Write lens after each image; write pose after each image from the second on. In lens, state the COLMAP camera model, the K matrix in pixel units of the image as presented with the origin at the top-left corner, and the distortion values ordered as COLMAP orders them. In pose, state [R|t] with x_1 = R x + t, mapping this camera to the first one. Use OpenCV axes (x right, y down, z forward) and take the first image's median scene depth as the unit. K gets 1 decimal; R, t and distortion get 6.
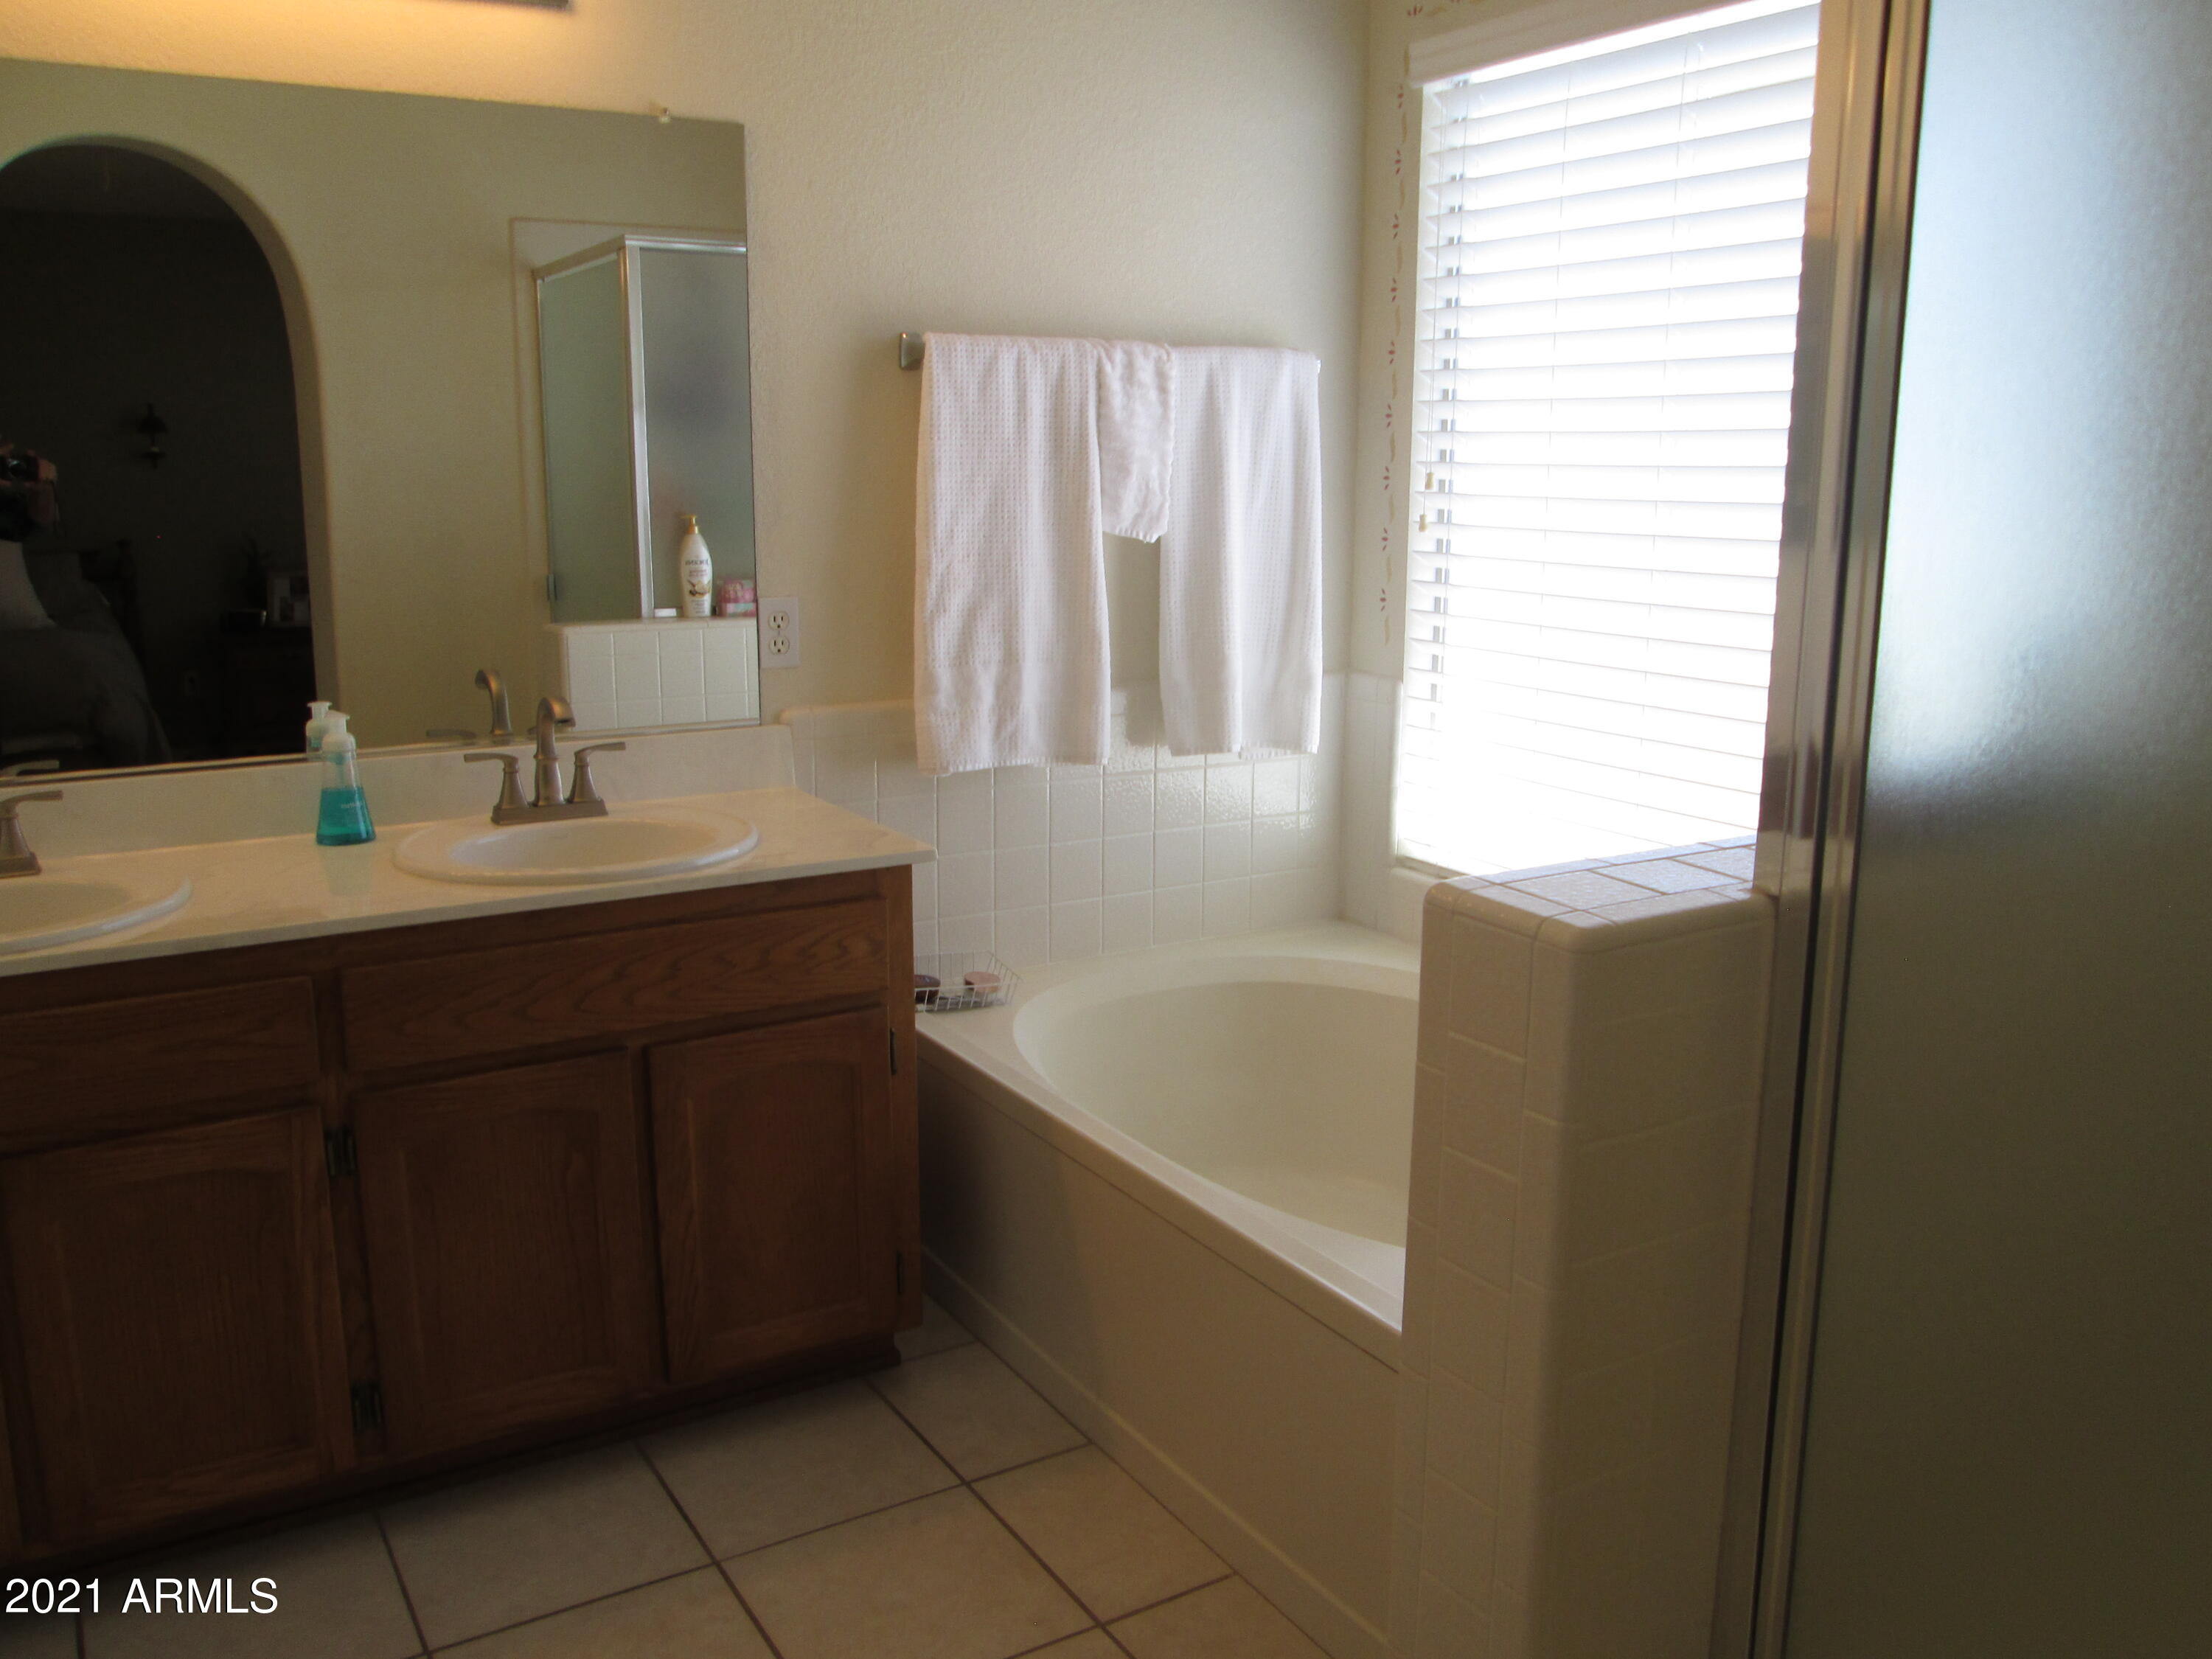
lens RADIAL K [[1790.7, 0, 1106.0], [0, 1790.7, 829.5], [0, 0, 1]] dist [-0.054008, 0.004548]
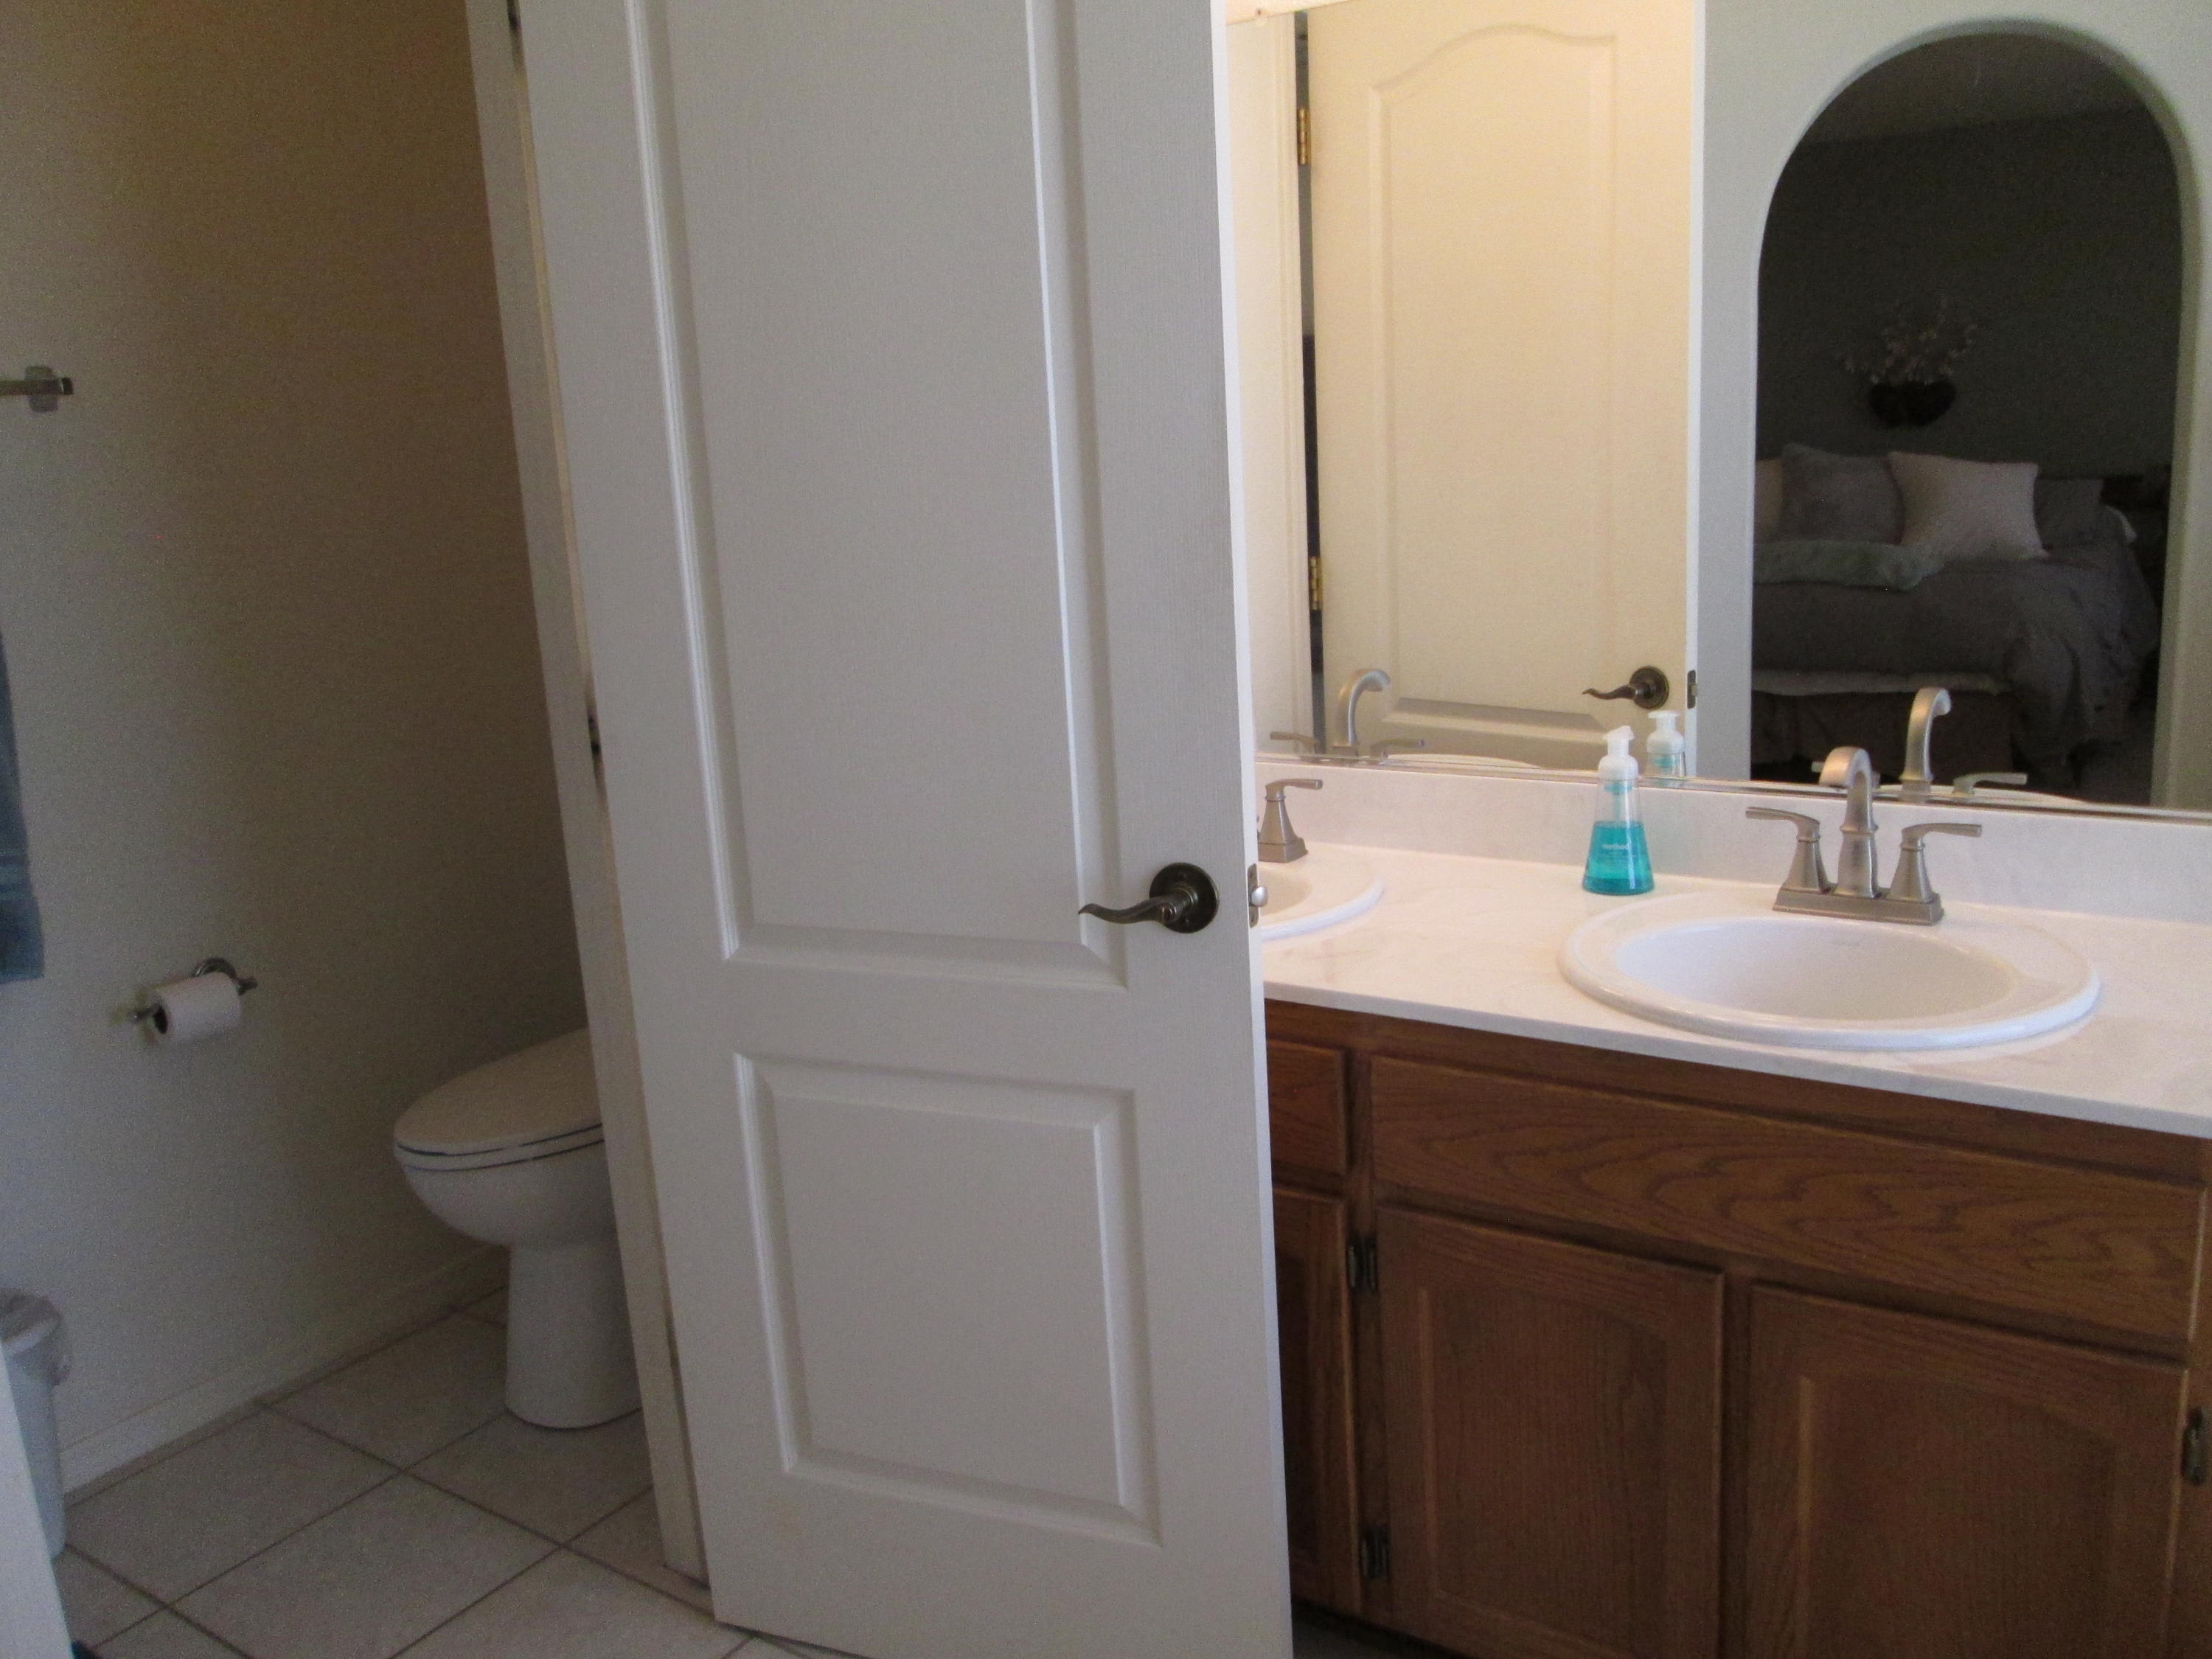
lens RADIAL K [[1790.7, 0, 1106.0], [0, 1790.7, 829.5], [0, 0, 1]] dist [-0.054008, 0.004548]
pose [[0.429184, 0.179039, -0.885294, 0.190619], [-0.135573, 0.981822, 0.132836, -0.096543], [0.892984, 0.063011, 0.445655, 0.430499]]
